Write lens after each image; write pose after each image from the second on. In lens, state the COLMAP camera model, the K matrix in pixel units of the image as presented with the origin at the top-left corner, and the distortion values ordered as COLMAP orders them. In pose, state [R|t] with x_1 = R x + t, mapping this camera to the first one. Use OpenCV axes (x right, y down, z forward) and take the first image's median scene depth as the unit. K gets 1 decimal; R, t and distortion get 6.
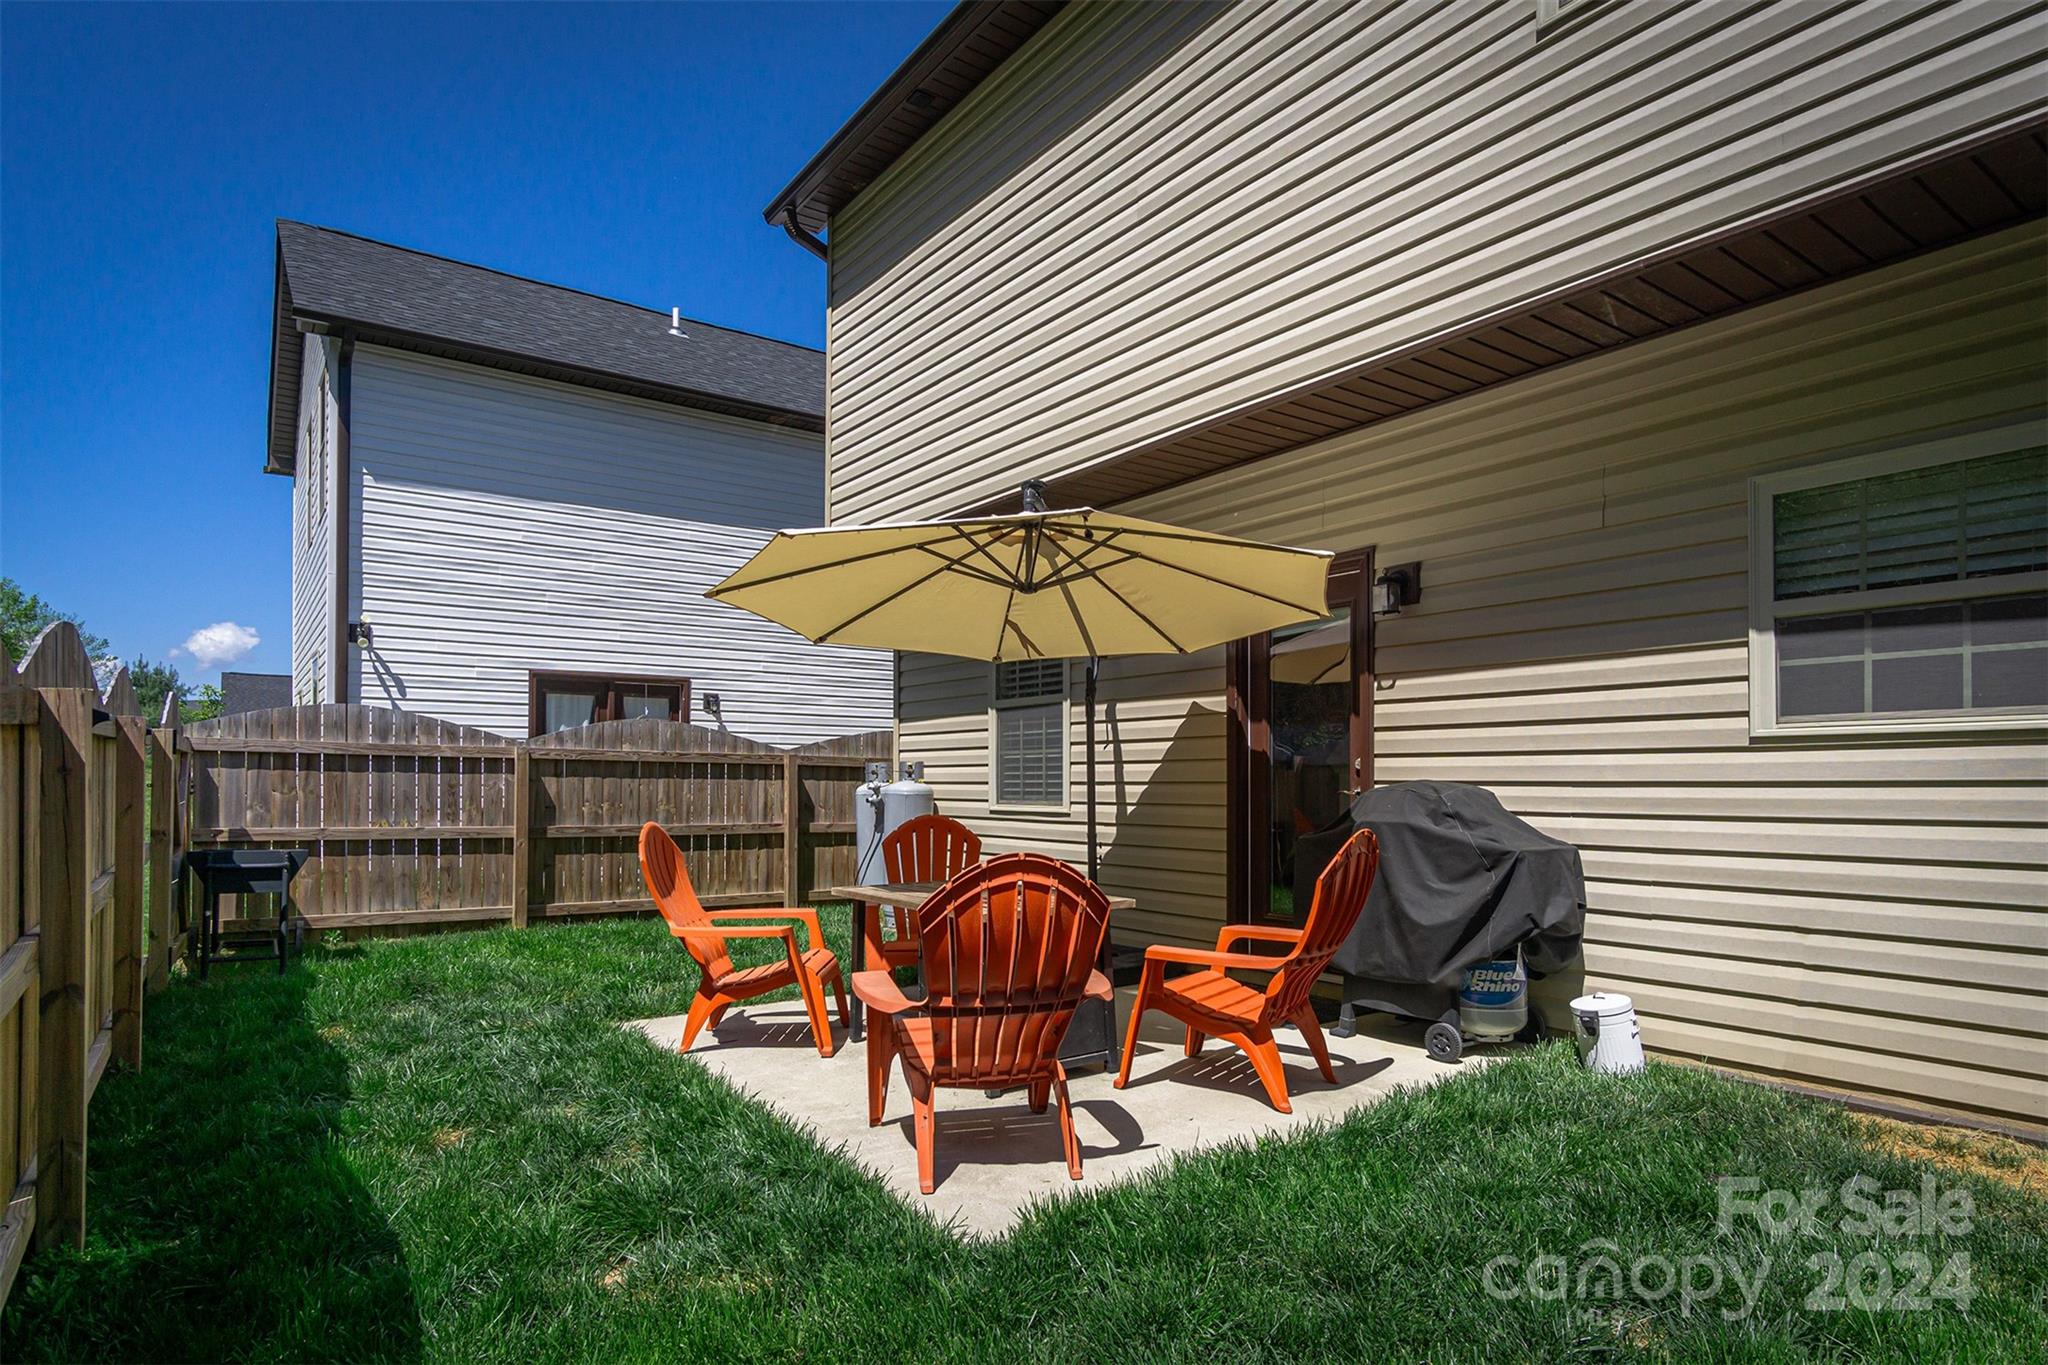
lens RADIAL K [[1119.9, 0, 1020.8], [0, 1119.9, 788.6], [0, 0, 1]] dist [0.000914, 0.001390]
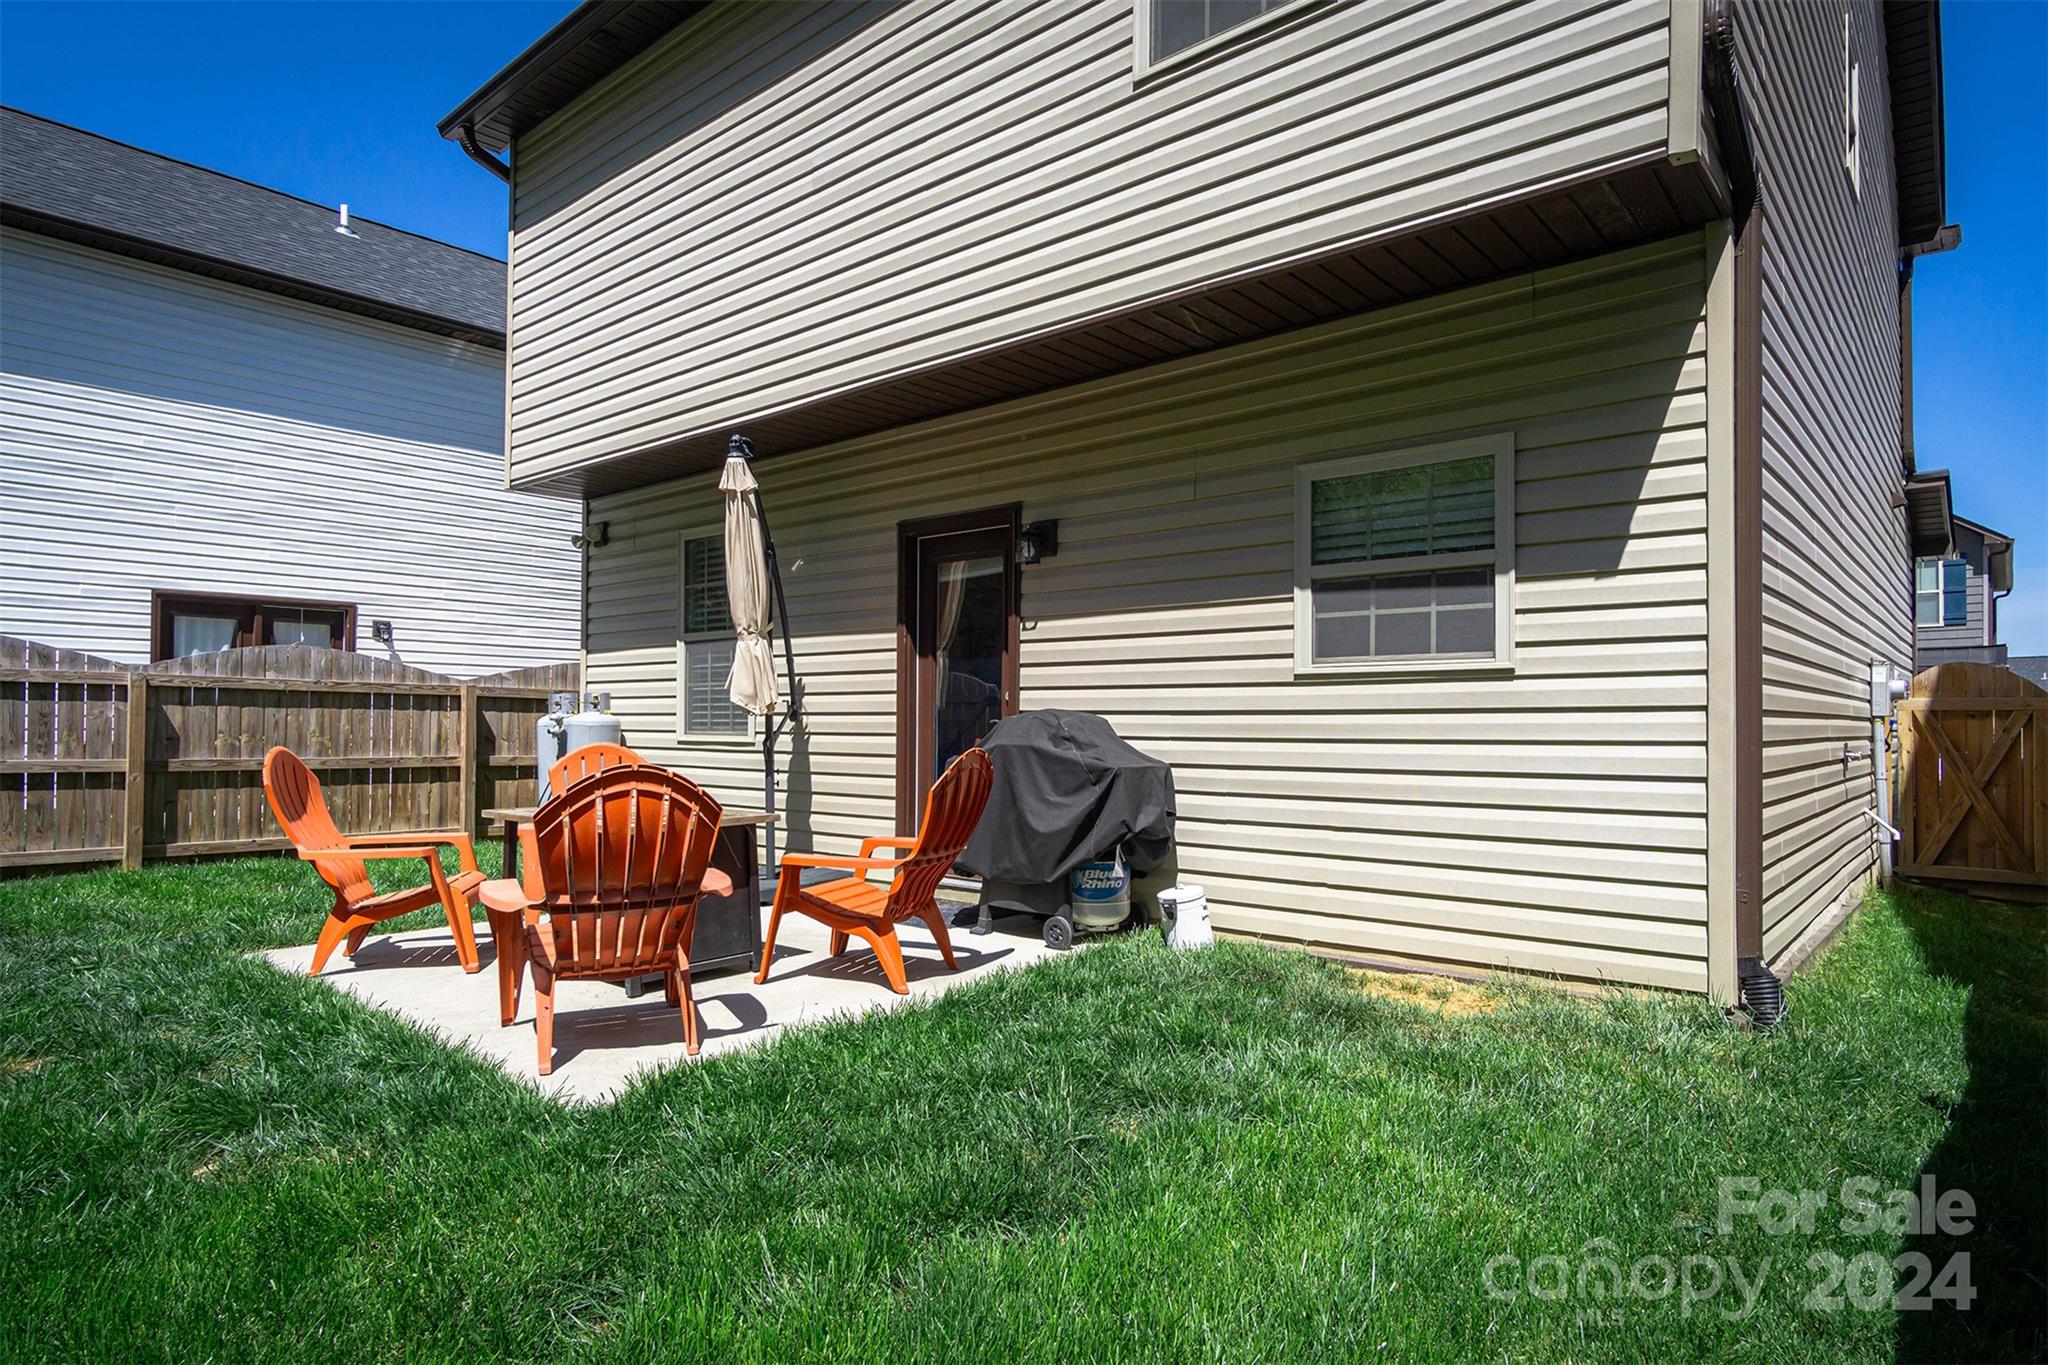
lens RADIAL K [[1091.0, 0, 1029.2], [0, 1091.0, 714.4], [0, 0, 1]] dist [0.002257, 0.002568]
pose [[0.966887, 0.002436, 0.255192, 0.056821], [0.000001, 0.999954, -0.009551, 0.009594], [-0.255203, 0.009235, 0.966843, -0.090843]]
